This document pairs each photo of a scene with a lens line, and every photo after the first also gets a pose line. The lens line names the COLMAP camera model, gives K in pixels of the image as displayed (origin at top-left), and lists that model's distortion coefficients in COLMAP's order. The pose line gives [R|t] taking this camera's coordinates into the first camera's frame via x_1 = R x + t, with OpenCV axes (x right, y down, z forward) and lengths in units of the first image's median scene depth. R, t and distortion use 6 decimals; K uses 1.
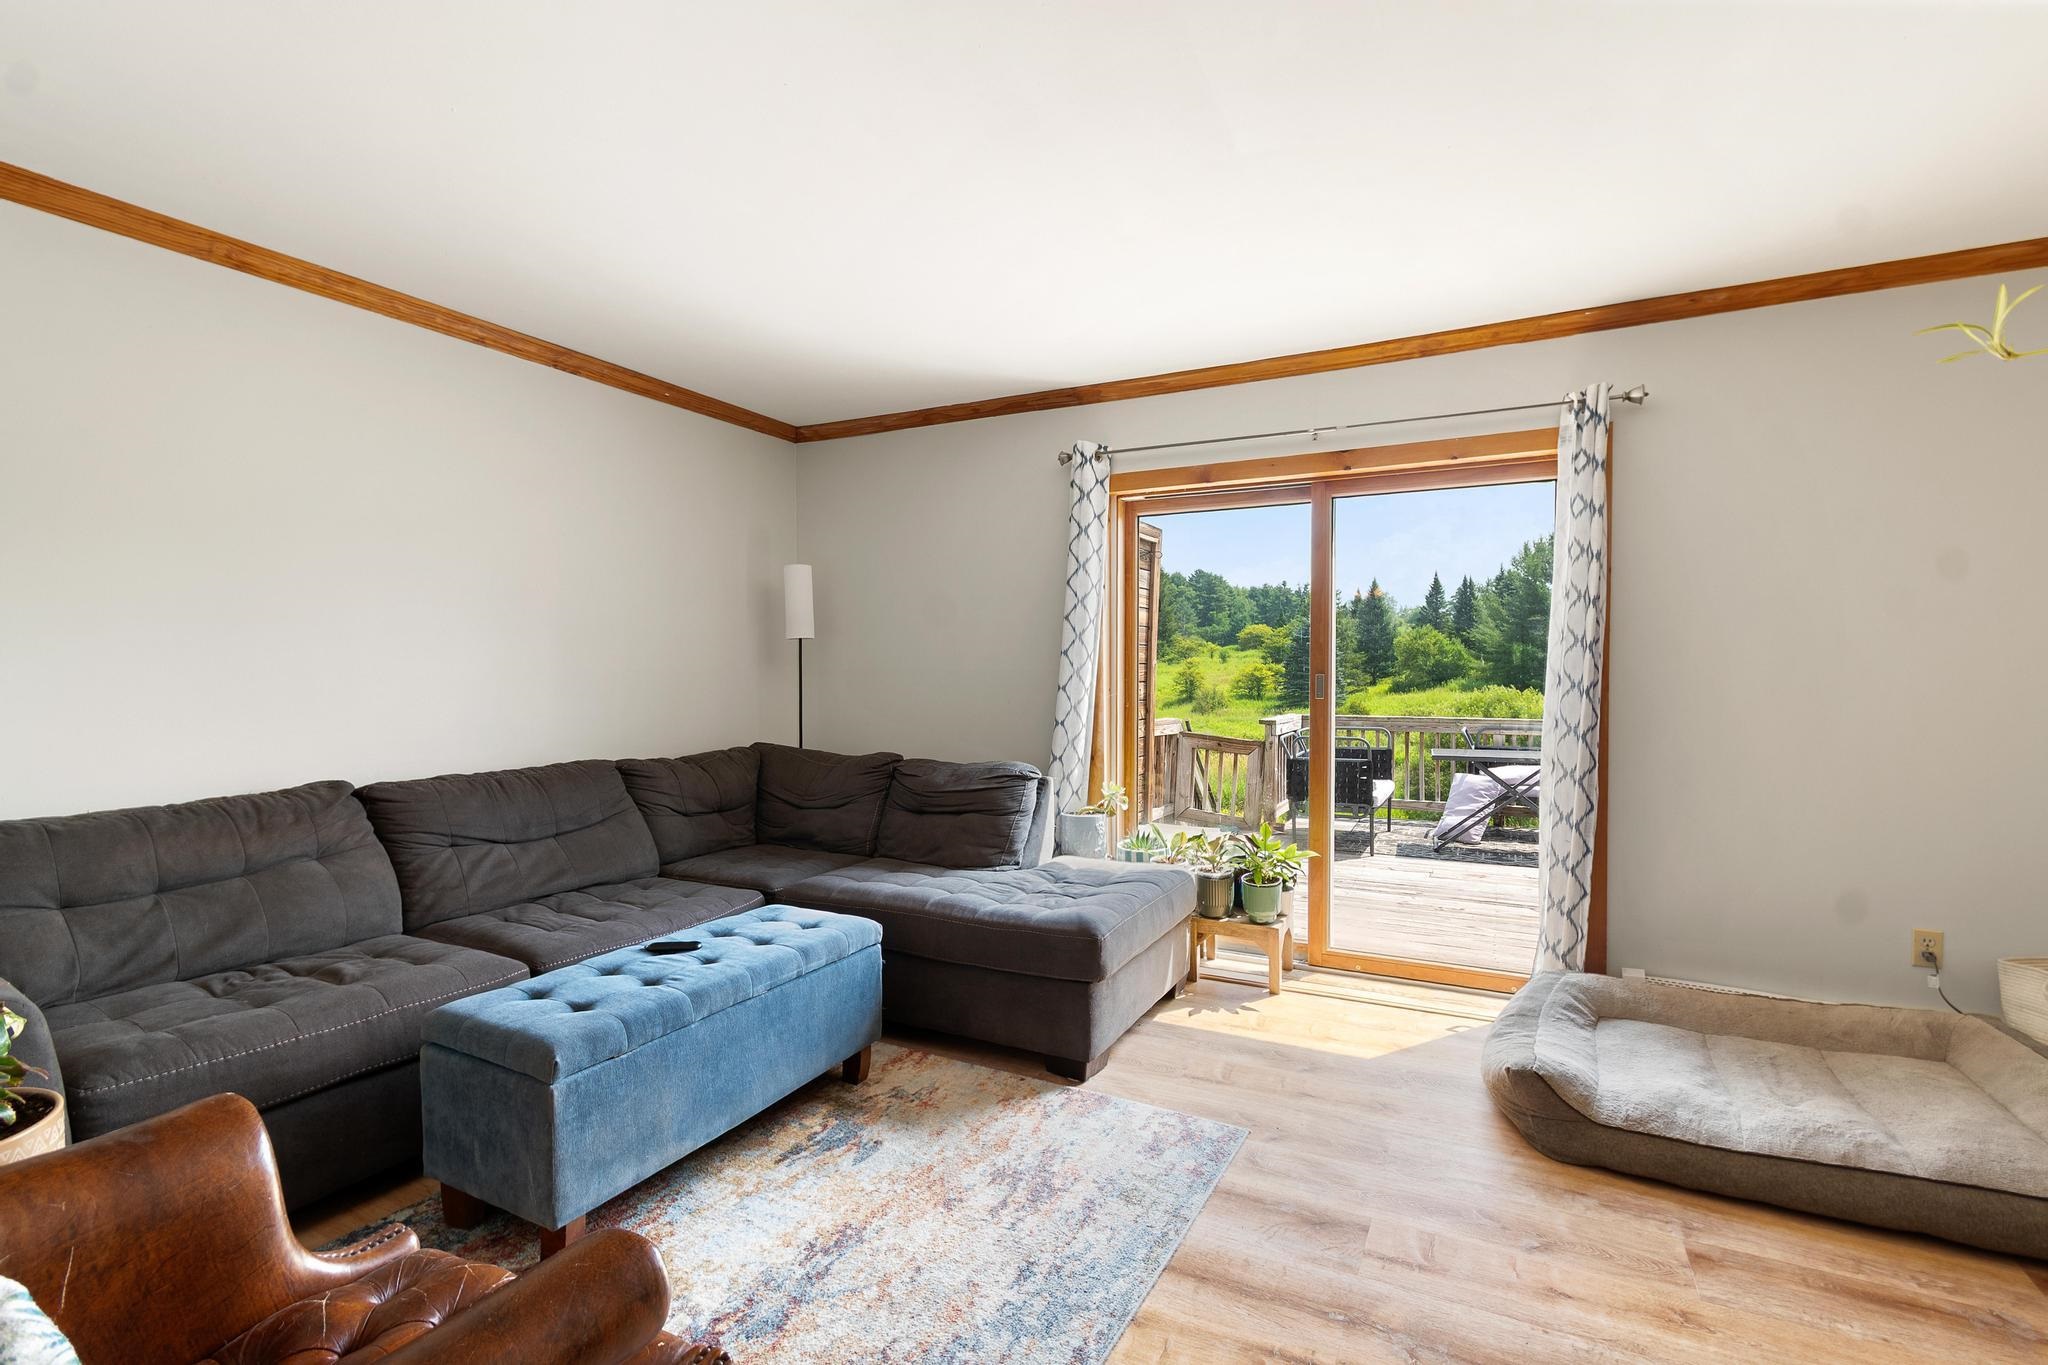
lens RADIAL K [[926.6, 0, 1032.5], [0, 926.6, 689.0], [0, 0, 1]] dist [0.000500, -0.000912]
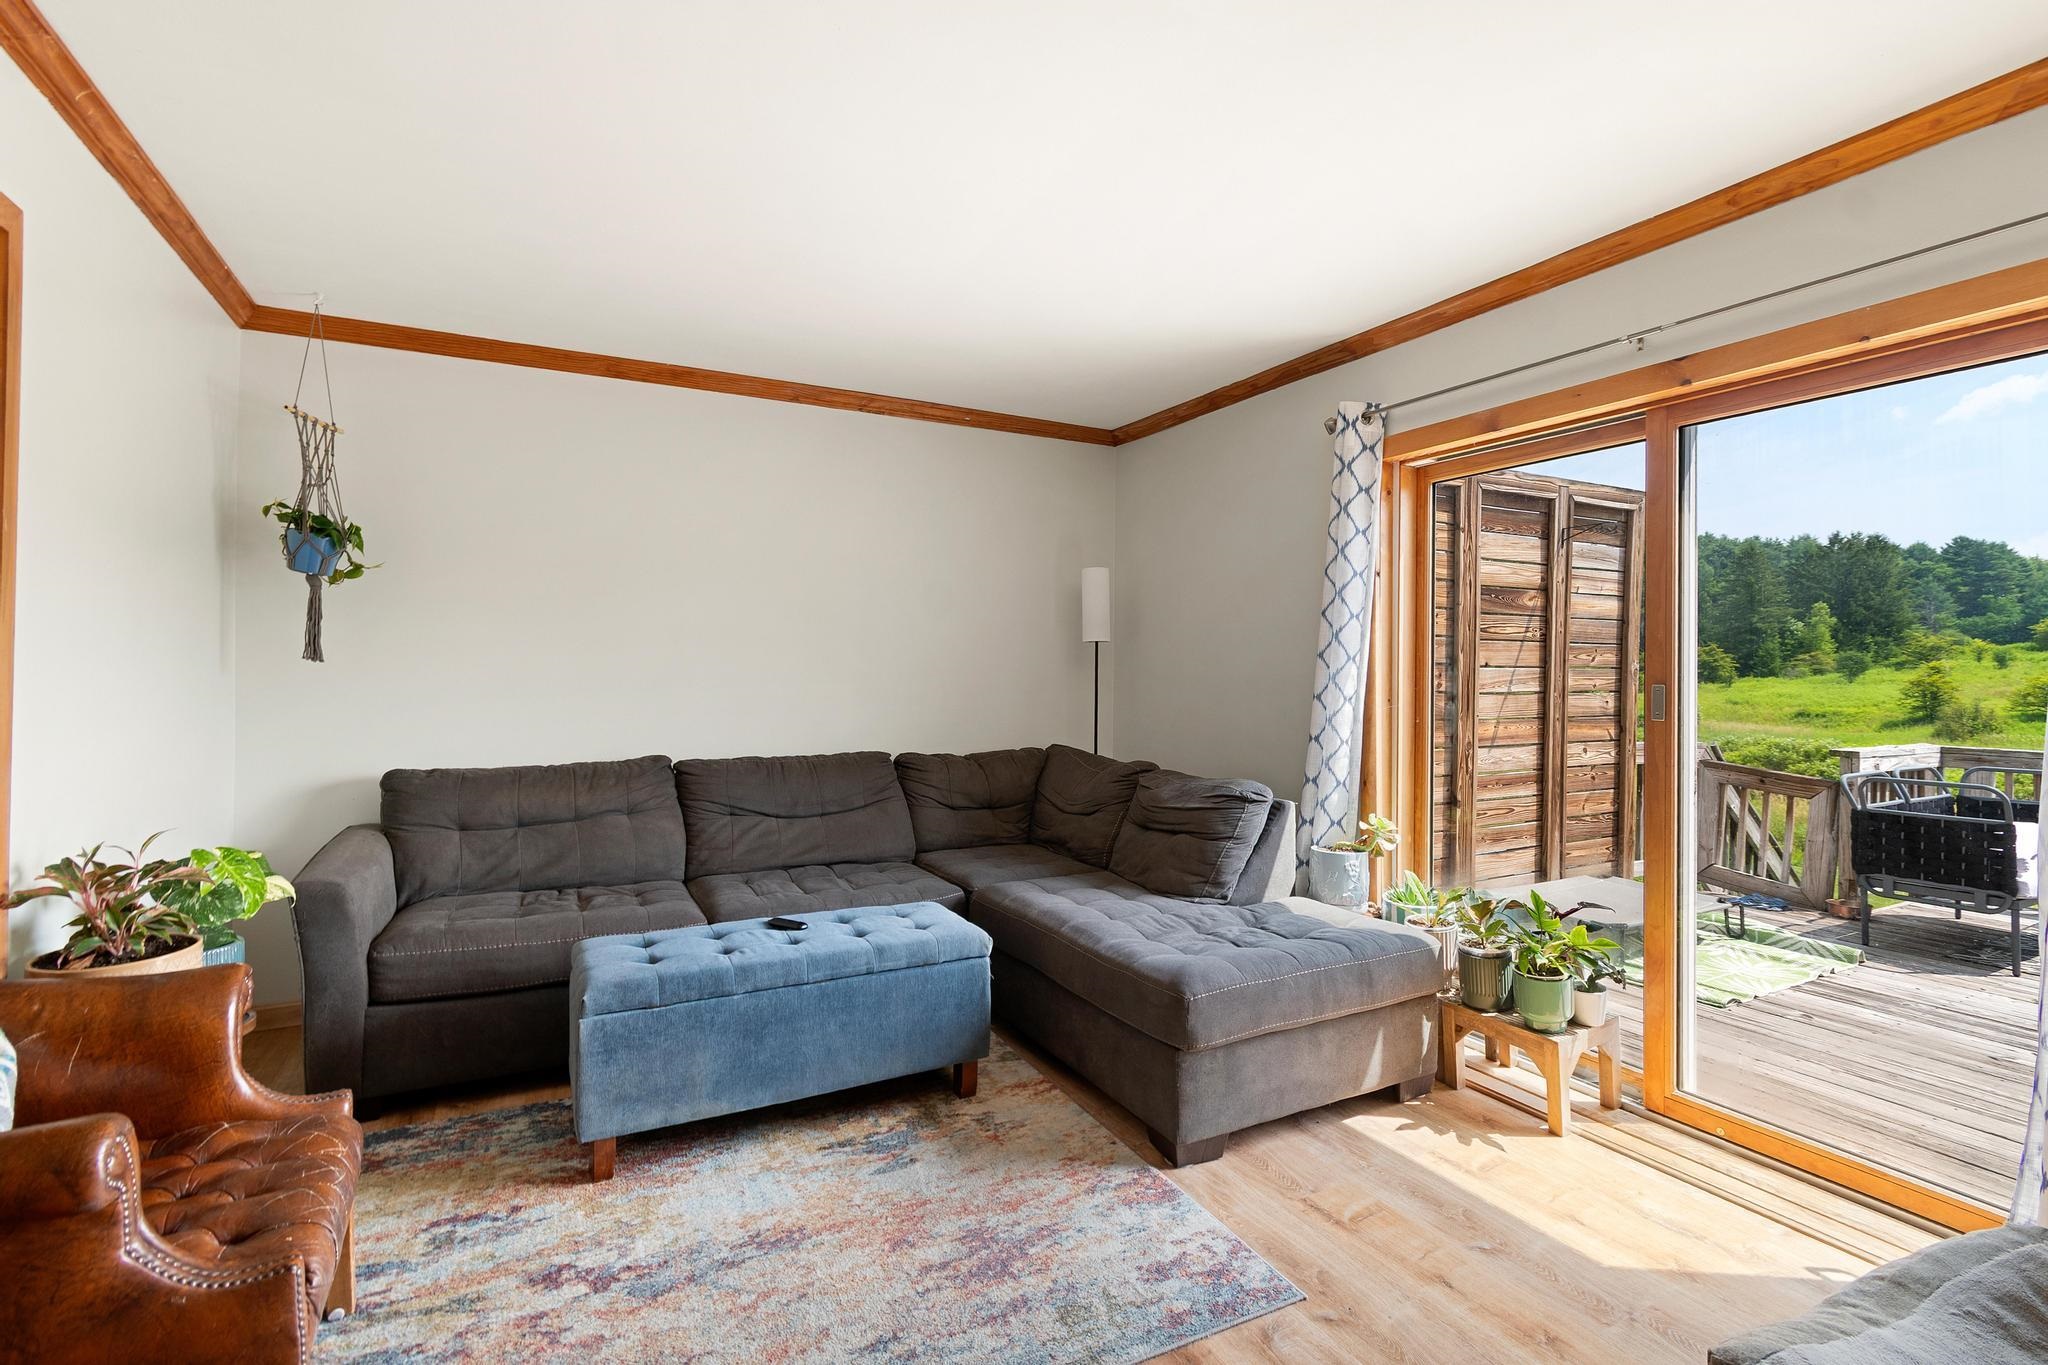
lens RADIAL K [[941.2, 0, 1032.2], [0, 941.2, 659.7], [0, 0, 1]] dist [0.002212, -0.000276]
pose [[0.823592, -0.000246, -0.567182, 0.308957], [-0.019388, 0.999403, -0.028586, -0.005388], [0.566851, 0.034539, 0.823096, 0.150563]]
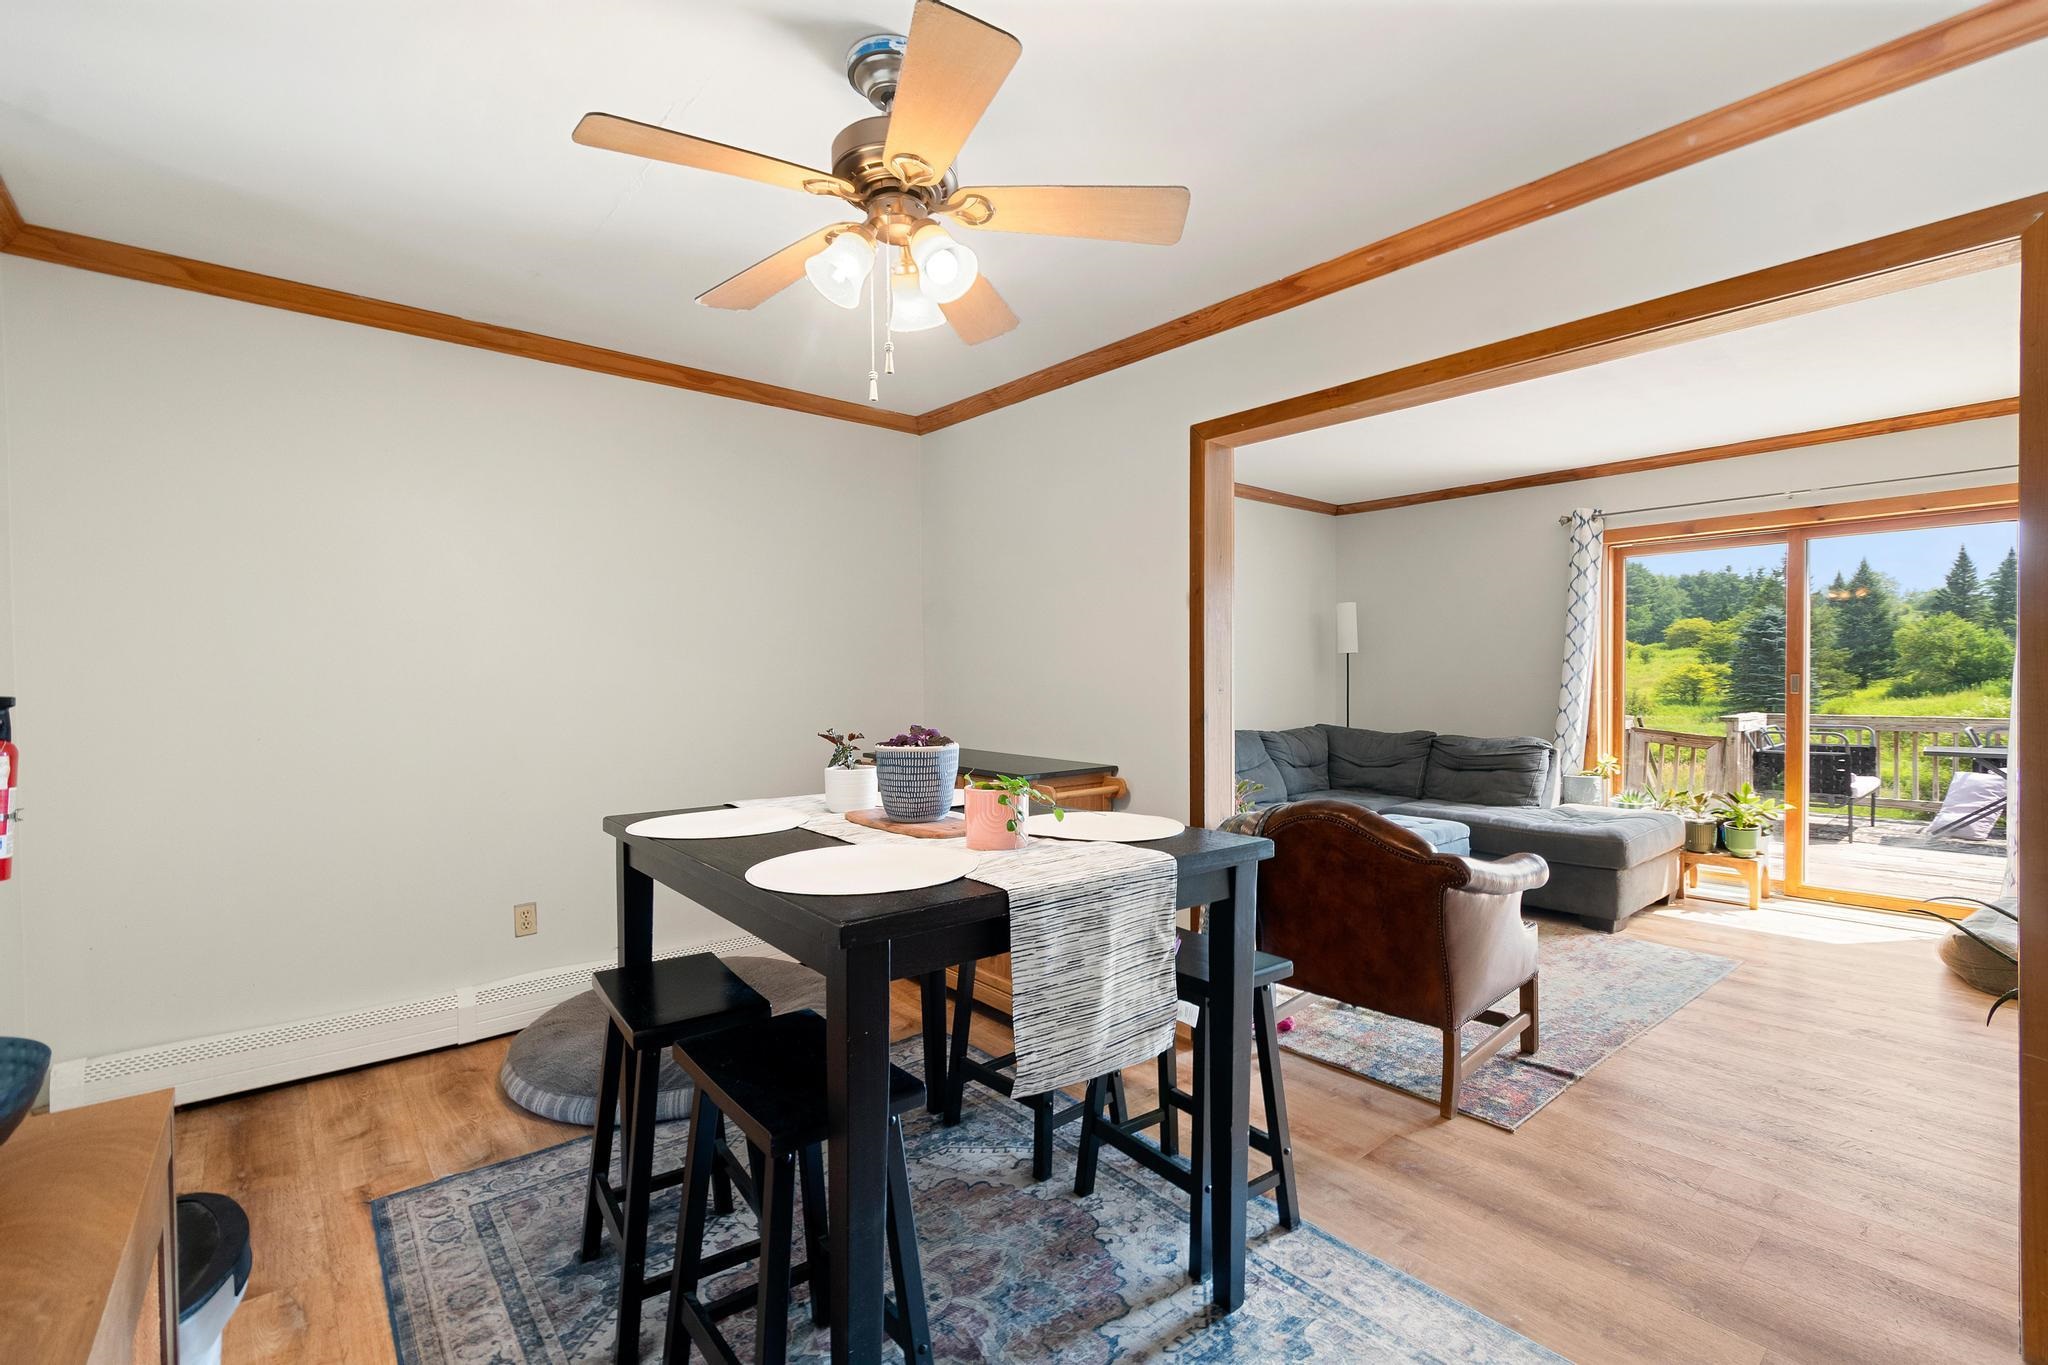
lens RADIAL K [[900.8, 0, 1026.6], [0, 900.8, 691.4], [0, 0, 1]] dist [-0.001665, -0.001107]
pose [[0.922190, -0.000719, -0.386738, -0.194712], [-0.000093, 0.999998, -0.002081, 0.010469], [0.386738, 0.001955, 0.922187, -0.577109]]
